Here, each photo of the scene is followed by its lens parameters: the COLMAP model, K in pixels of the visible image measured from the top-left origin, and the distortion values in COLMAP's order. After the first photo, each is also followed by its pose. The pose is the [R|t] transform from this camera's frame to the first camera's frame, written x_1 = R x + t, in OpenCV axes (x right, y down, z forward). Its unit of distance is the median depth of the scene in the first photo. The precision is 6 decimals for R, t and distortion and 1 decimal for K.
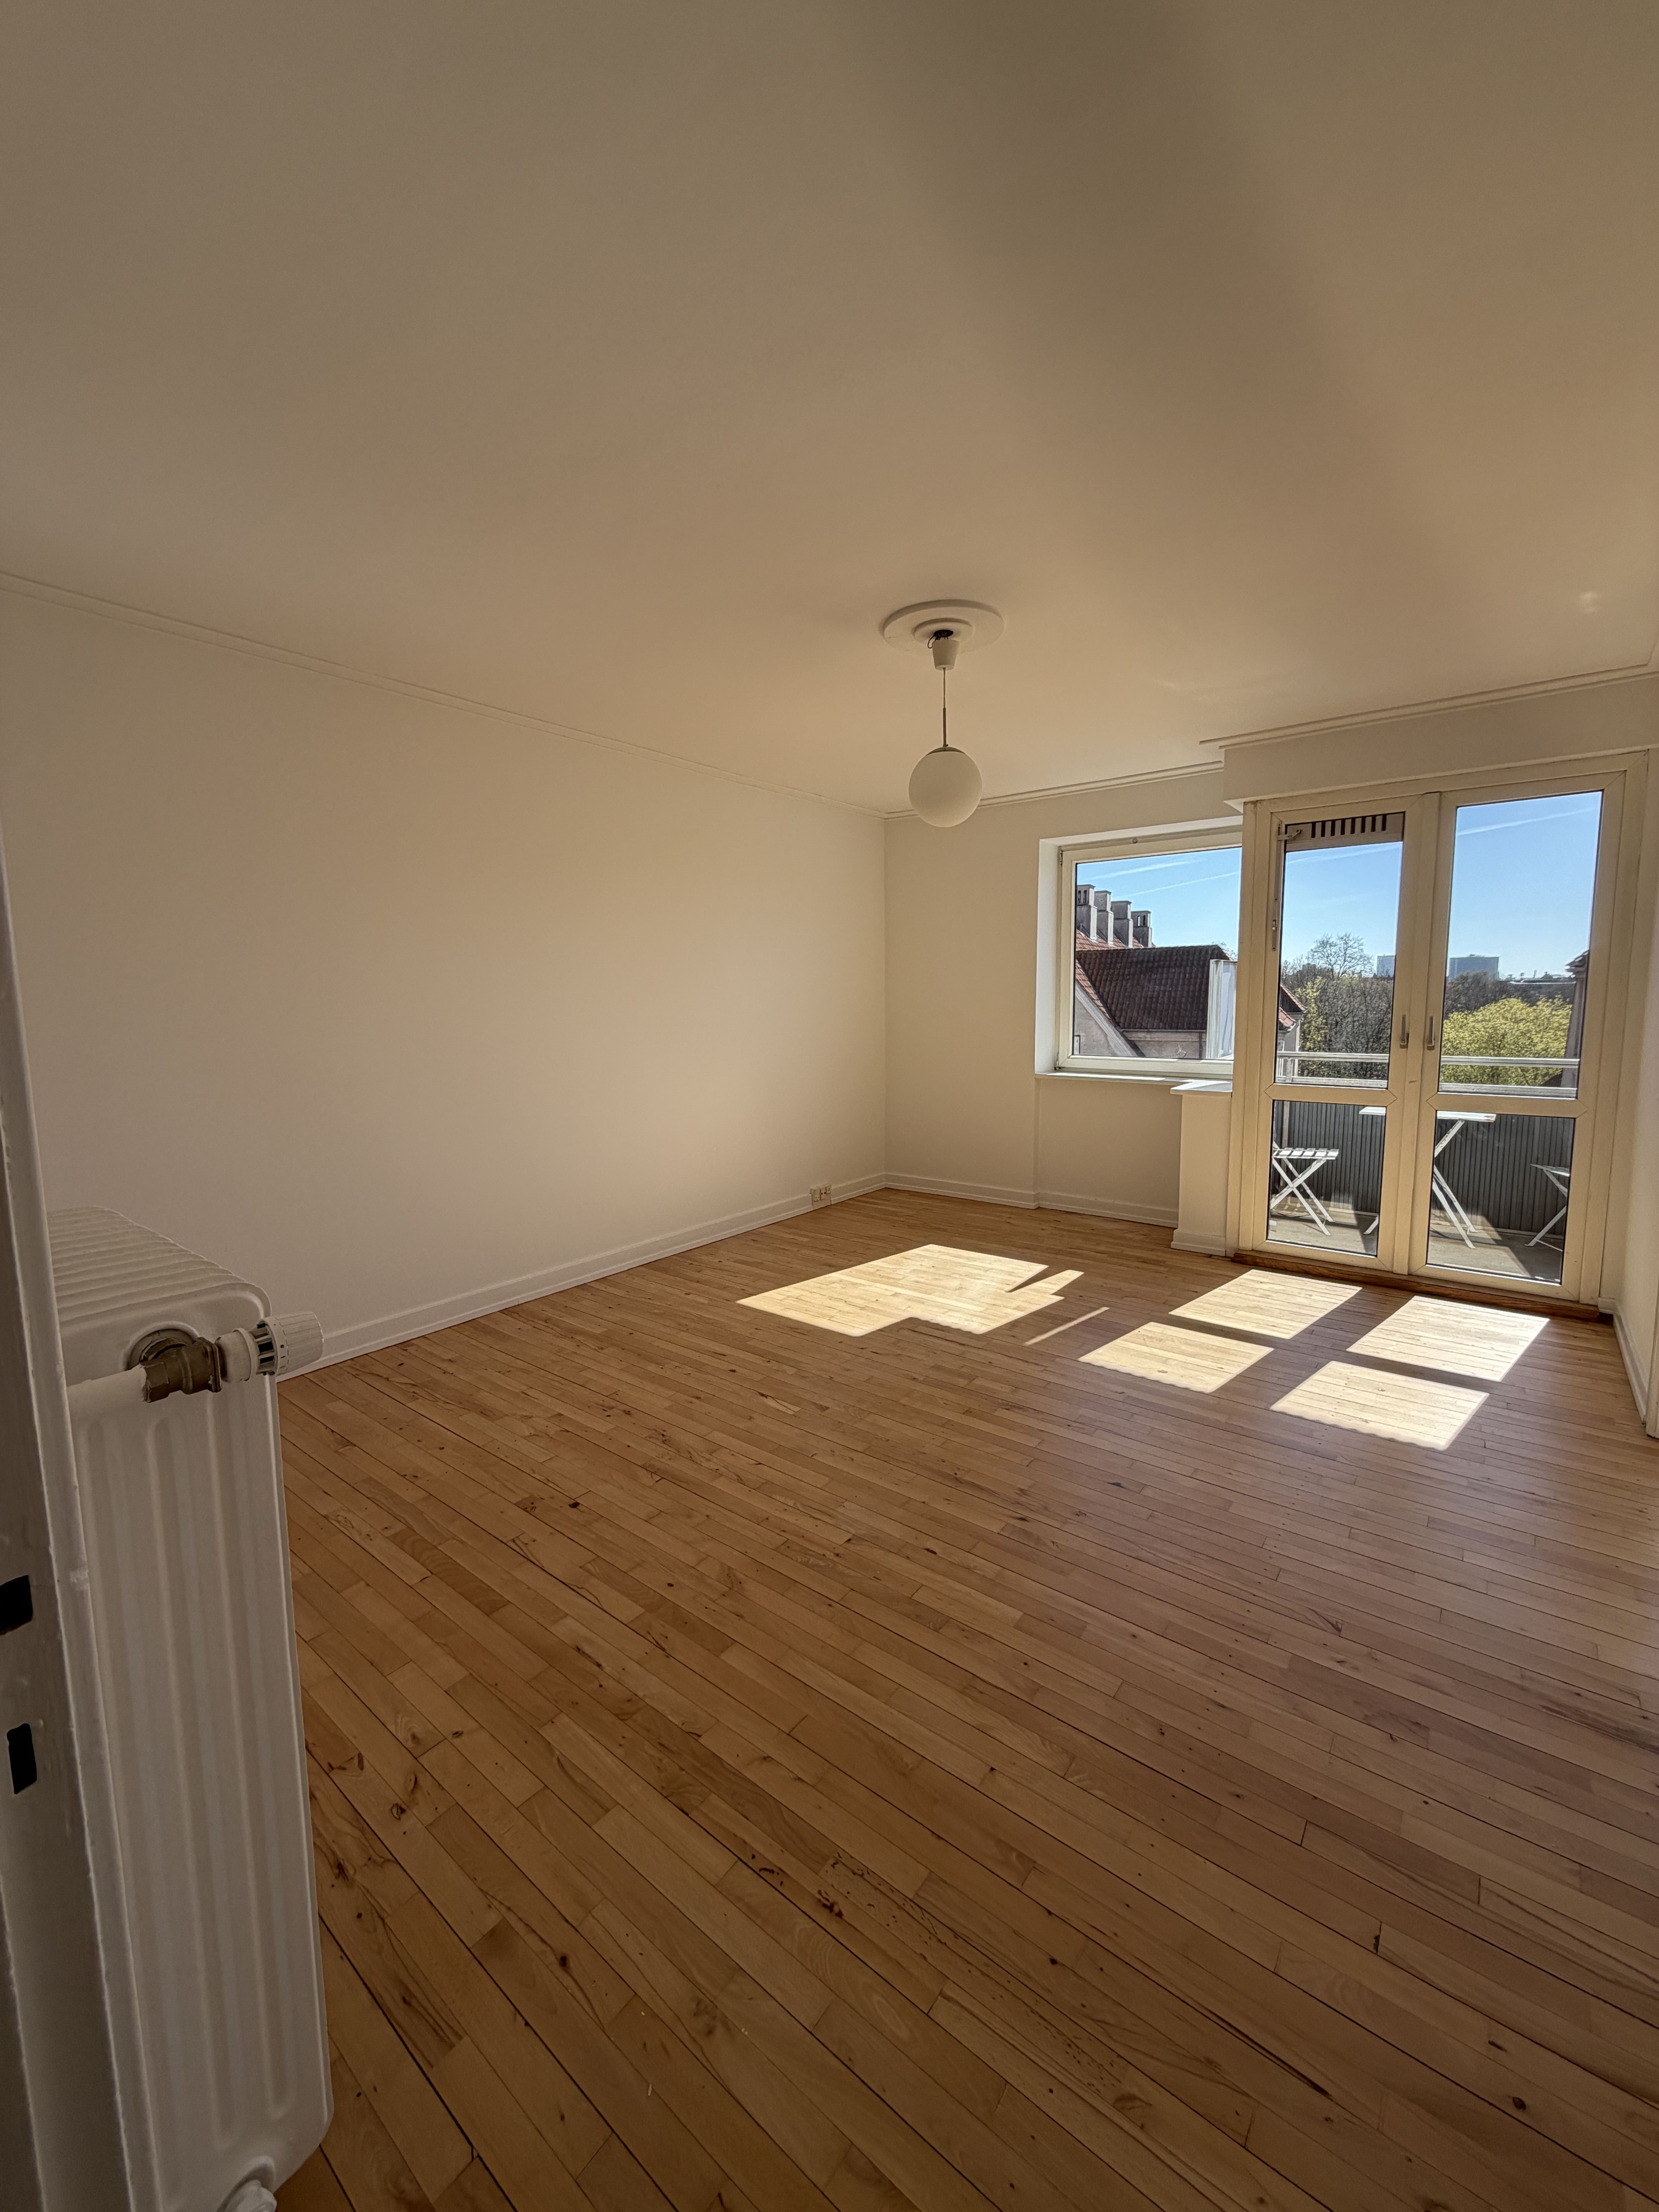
lens RADIAL K [[879.8, 0, 833.9], [0, 879.8, 1096.4], [0, 0, 1]] dist [0.000776, 0.000072]
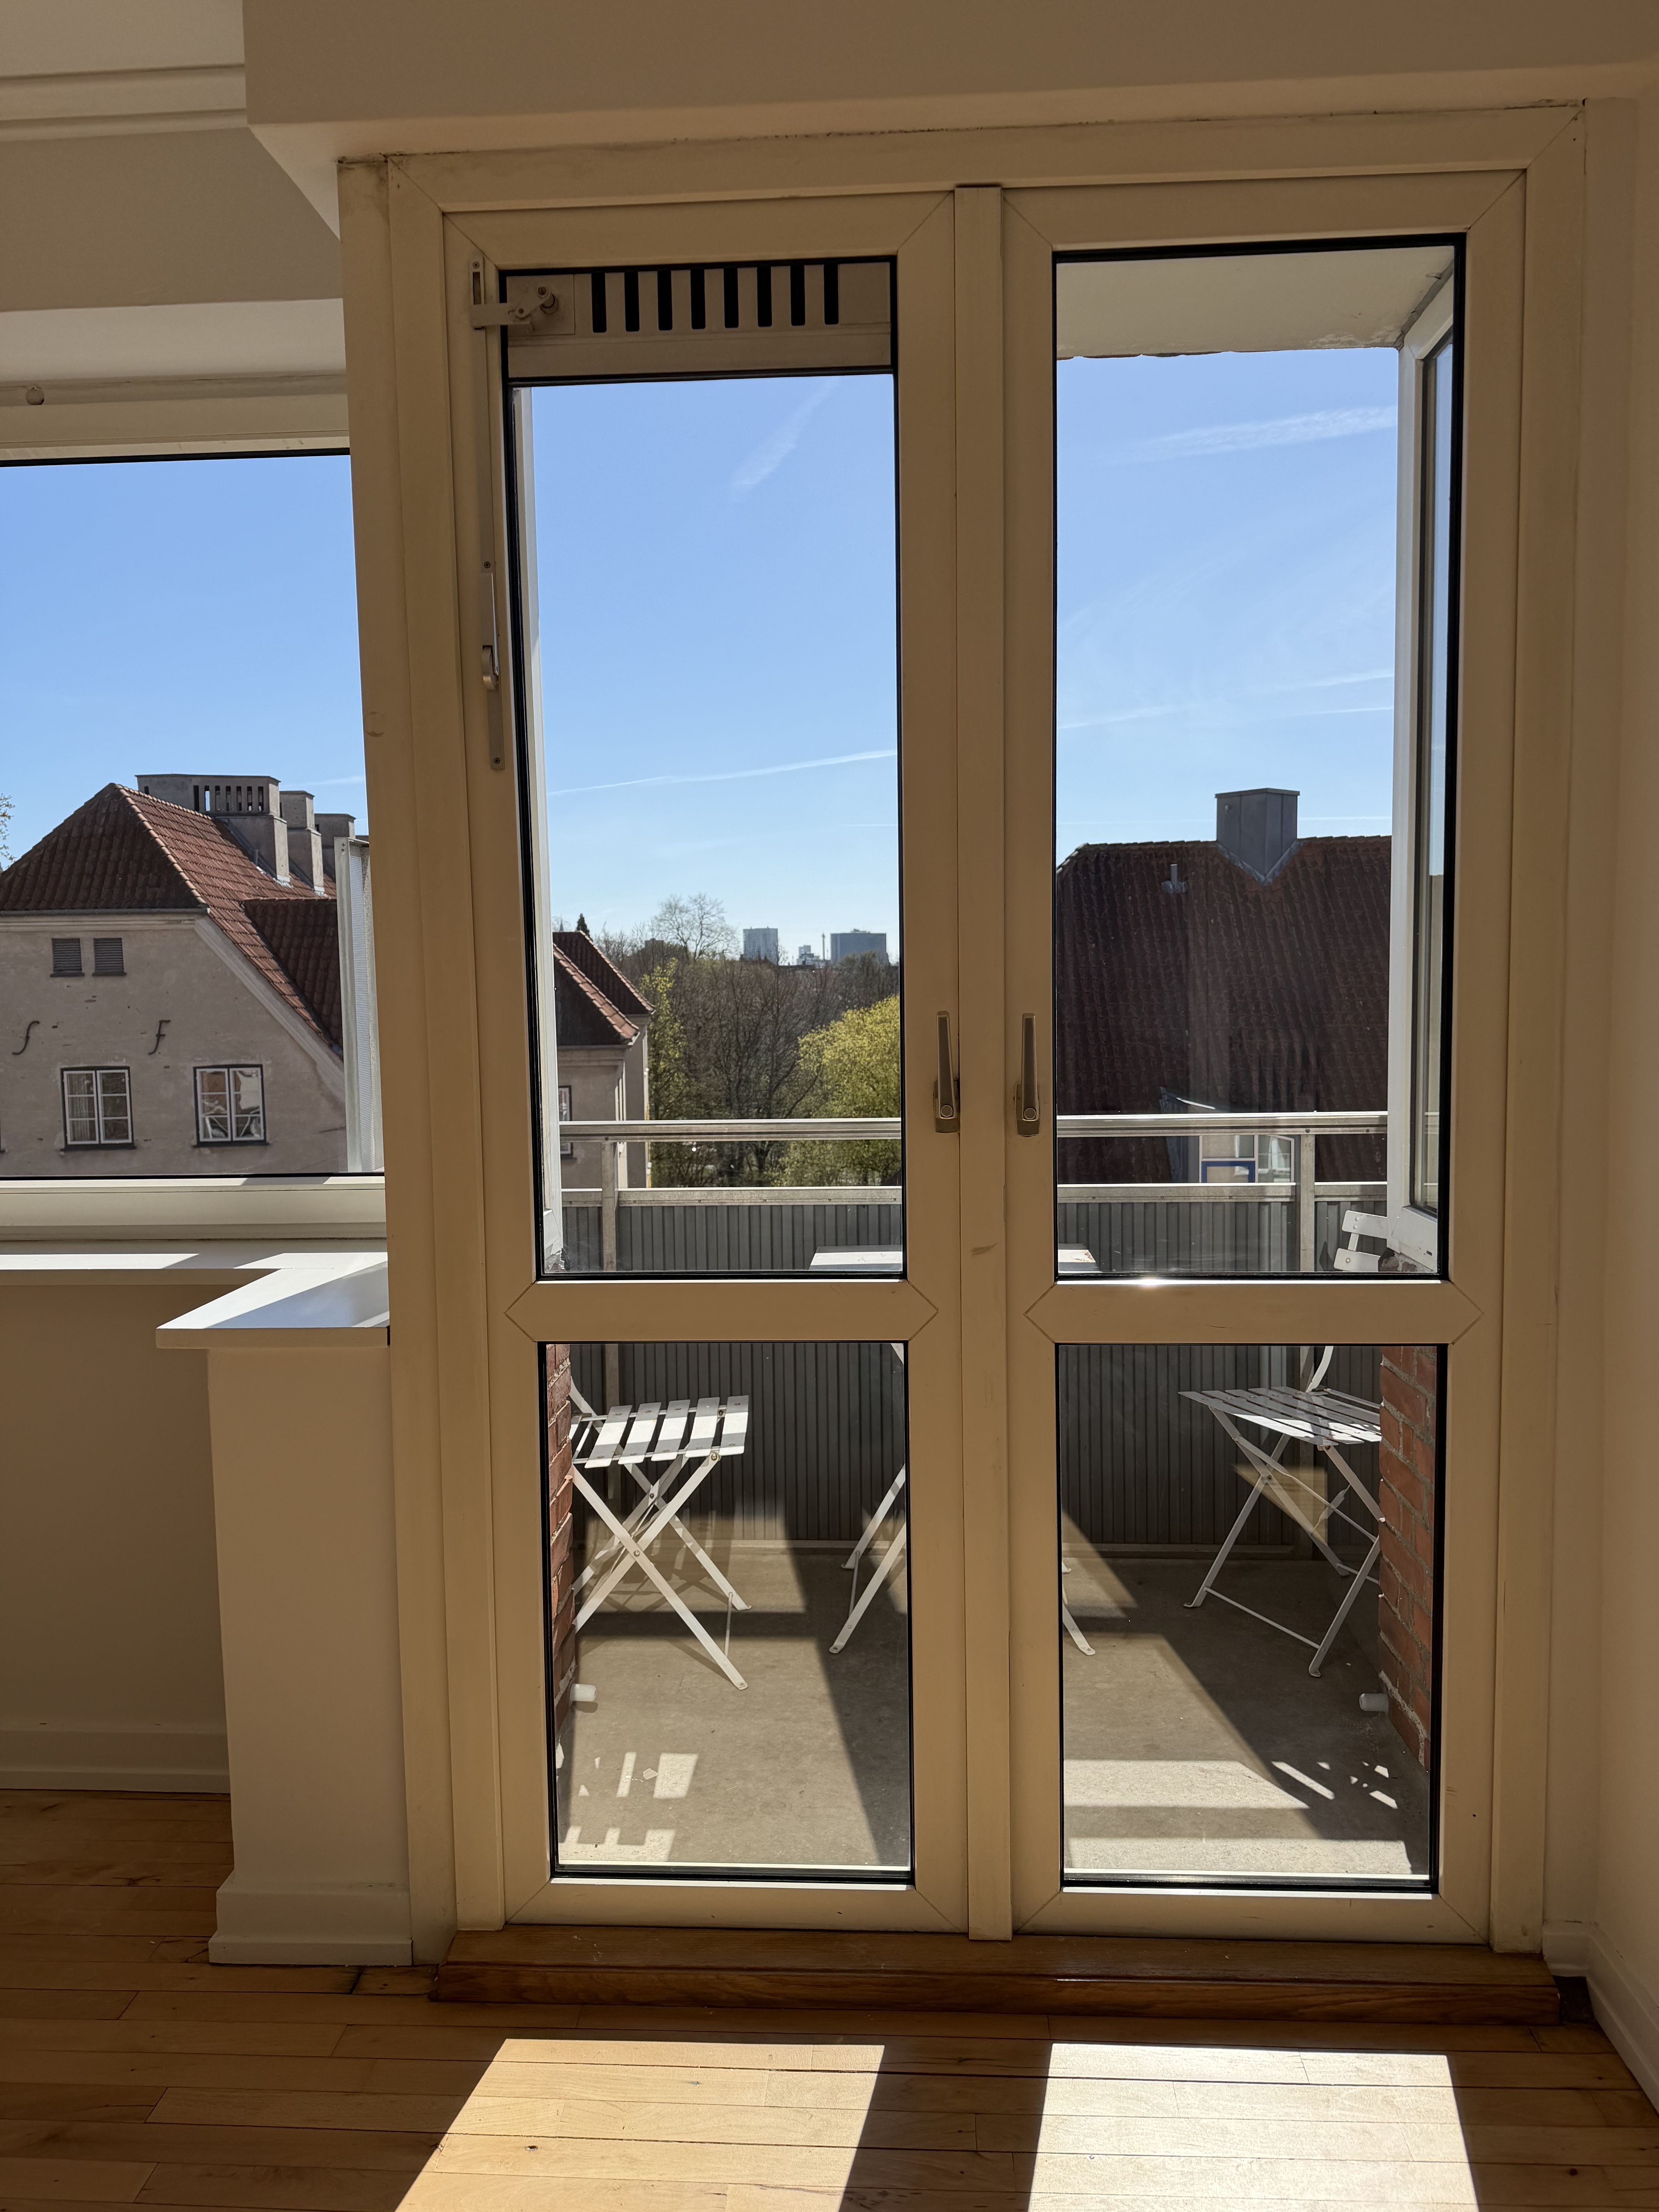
lens RADIAL K [[1532.2, 0, 829.5], [0, 1532.2, 1106.0], [0, 0, 1]] dist [0.008181, 0.001284]
pose [[0.823091, -0.050528, 0.565657, 0.327149], [0.072419, 0.997241, -0.016297, -0.054105], [-0.563273, 0.054378, 0.824479, 0.590942]]
